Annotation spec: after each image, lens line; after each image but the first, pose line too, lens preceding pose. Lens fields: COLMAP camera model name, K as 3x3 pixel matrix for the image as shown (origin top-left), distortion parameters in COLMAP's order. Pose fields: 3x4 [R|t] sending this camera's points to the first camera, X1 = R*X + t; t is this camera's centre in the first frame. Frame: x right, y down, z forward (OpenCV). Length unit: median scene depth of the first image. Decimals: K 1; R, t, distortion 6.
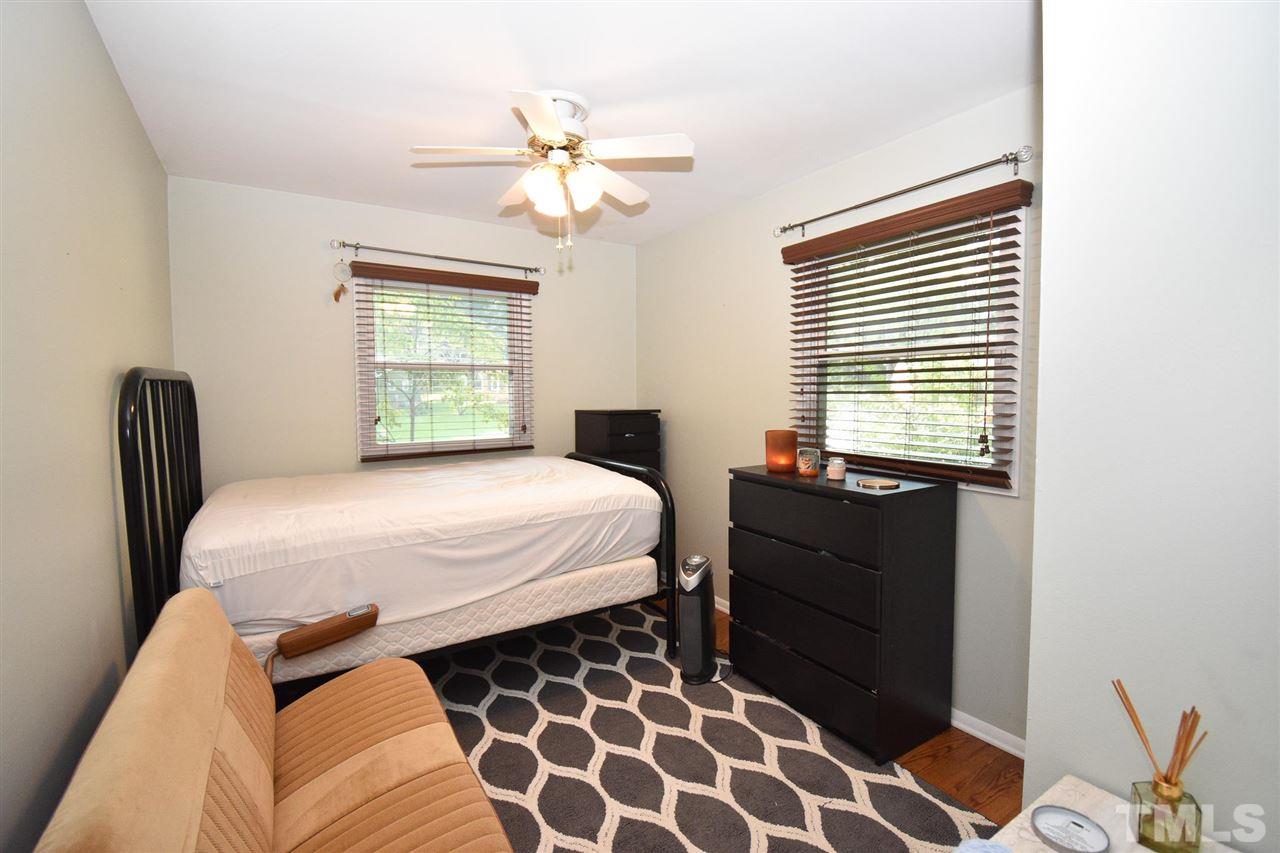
lens RADIAL K [[567.0, 0, 641.1], [0, 567.0, 420.3], [0, 0, 1]] dist [0.024351, -0.029500]
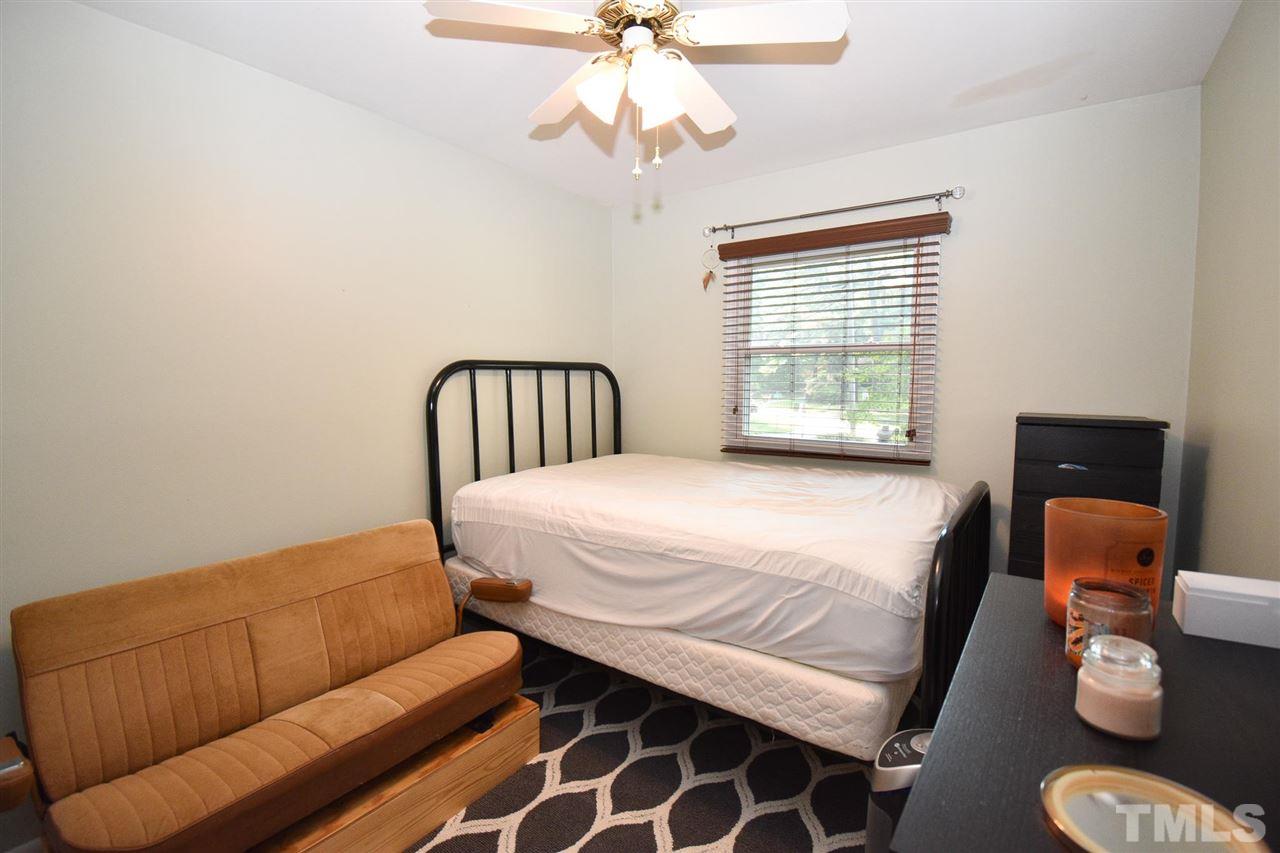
lens RADIAL K [[567.0, 0, 641.1], [0, 567.0, 420.3], [0, 0, 1]] dist [0.024351, -0.029500]
pose [[0.374294, 0.073845, -0.924365, 0.430770], [-0.053840, 0.996873, 0.057836, -0.034571], [0.925746, 0.028121, 0.377099, 0.611471]]
